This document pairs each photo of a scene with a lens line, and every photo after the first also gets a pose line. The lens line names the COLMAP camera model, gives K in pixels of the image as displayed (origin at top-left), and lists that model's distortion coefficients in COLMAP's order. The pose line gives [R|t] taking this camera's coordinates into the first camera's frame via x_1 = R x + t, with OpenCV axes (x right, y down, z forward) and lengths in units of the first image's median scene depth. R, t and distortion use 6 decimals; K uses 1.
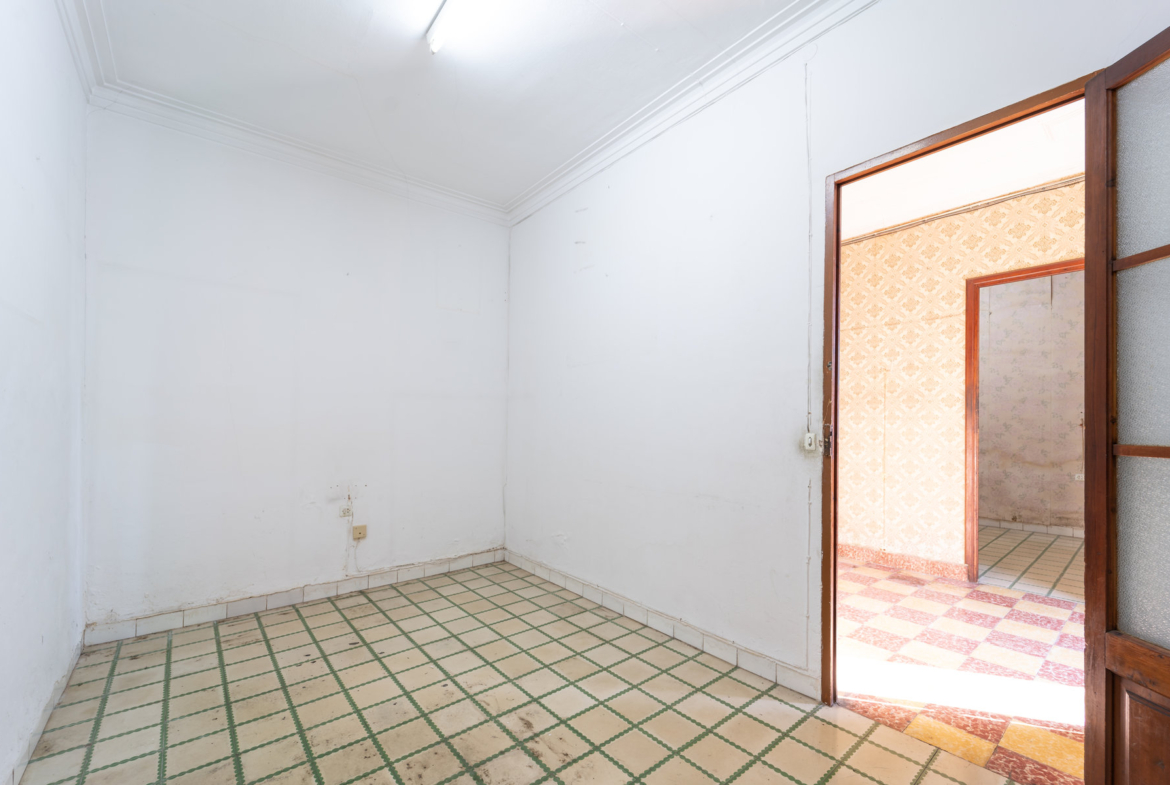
lens RADIAL K [[486.1, 0, 610.5], [0, 486.1, 424.7], [0, 0, 1]] dist [0.004260, -0.001755]
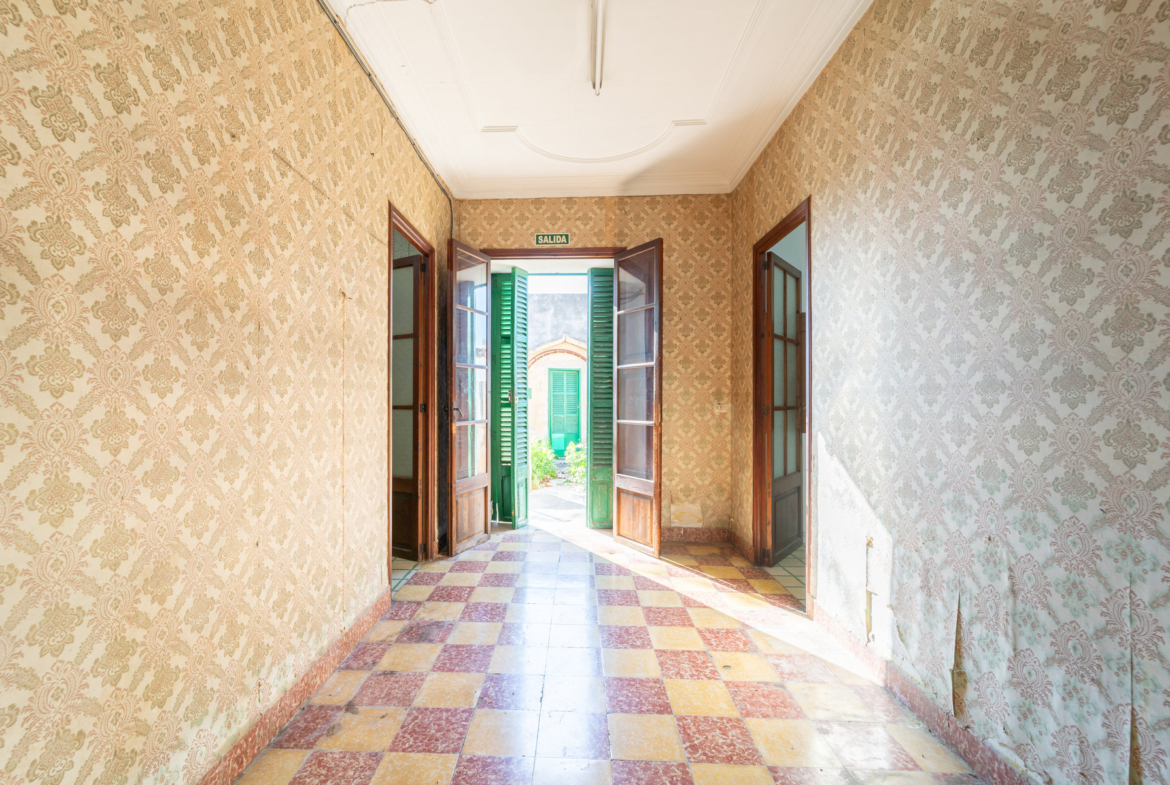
lens RADIAL K [[523.3, 0, 551.2], [0, 523.3, 399.6], [0, 0, 1]] dist [0.012259, -0.001473]
pose [[-0.720570, -0.010286, 0.693306, -0.005621], [-0.006015, 0.999945, 0.008584, -0.003581], [-0.693357, 0.002015, -0.720592, 1.308363]]
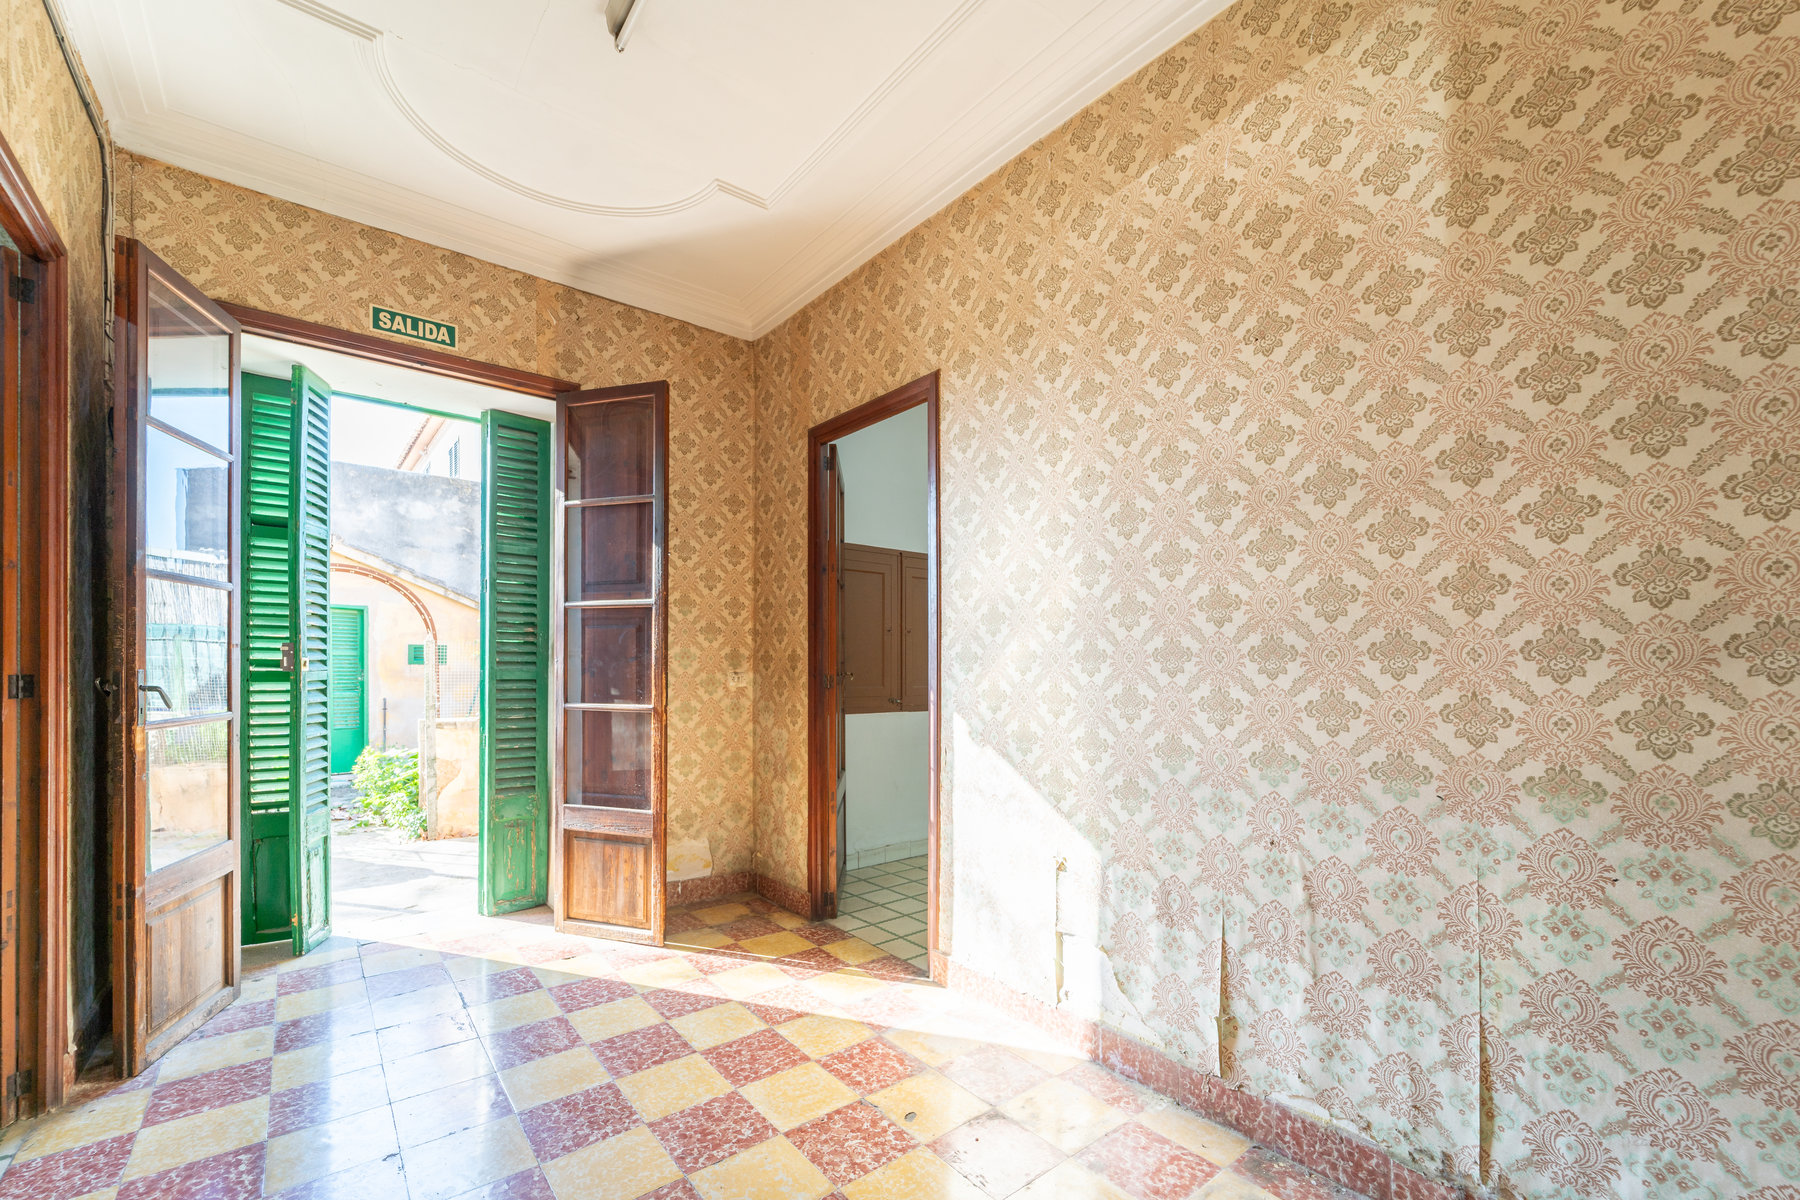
lens RADIAL K [[747.9, 0, 913.7], [0, 747.9, 667.8], [0, 0, 1]] dist [0.004260, -0.001755]
pose [[-0.999576, -0.013486, 0.025804, 0.240431], [-0.013364, 0.999899, 0.004889, -0.002161], [-0.025867, 0.004542, -0.999655, 1.247808]]
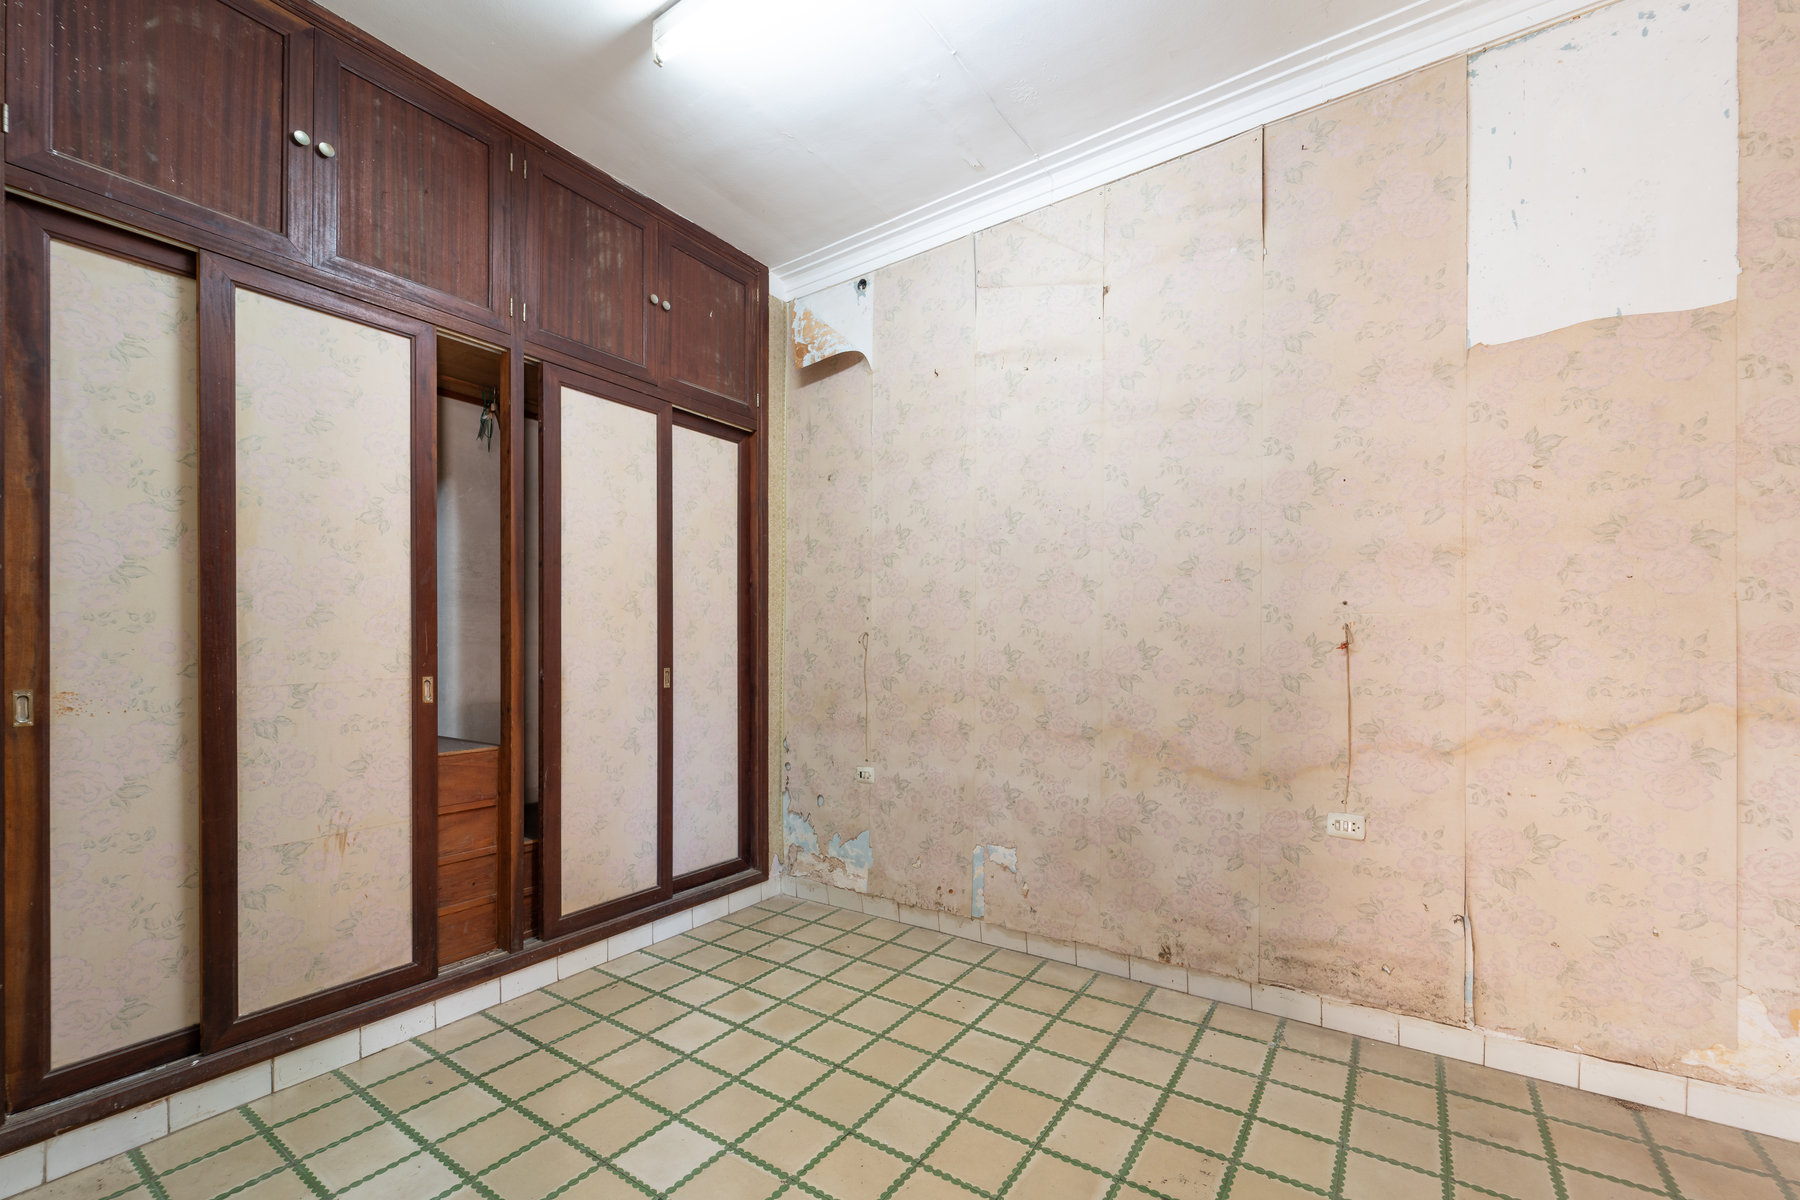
lens RADIAL K [[747.9, 0, 936.3], [0, 747.9, 650.1], [0, 0, 1]] dist [0.004260, -0.001755]
pose [[0.956800, -0.005894, 0.290688, 0.769620], [0.005651, 0.999983, 0.001678, 0.001803], [-0.290693, 0.000037, 0.956816, 0.803355]]
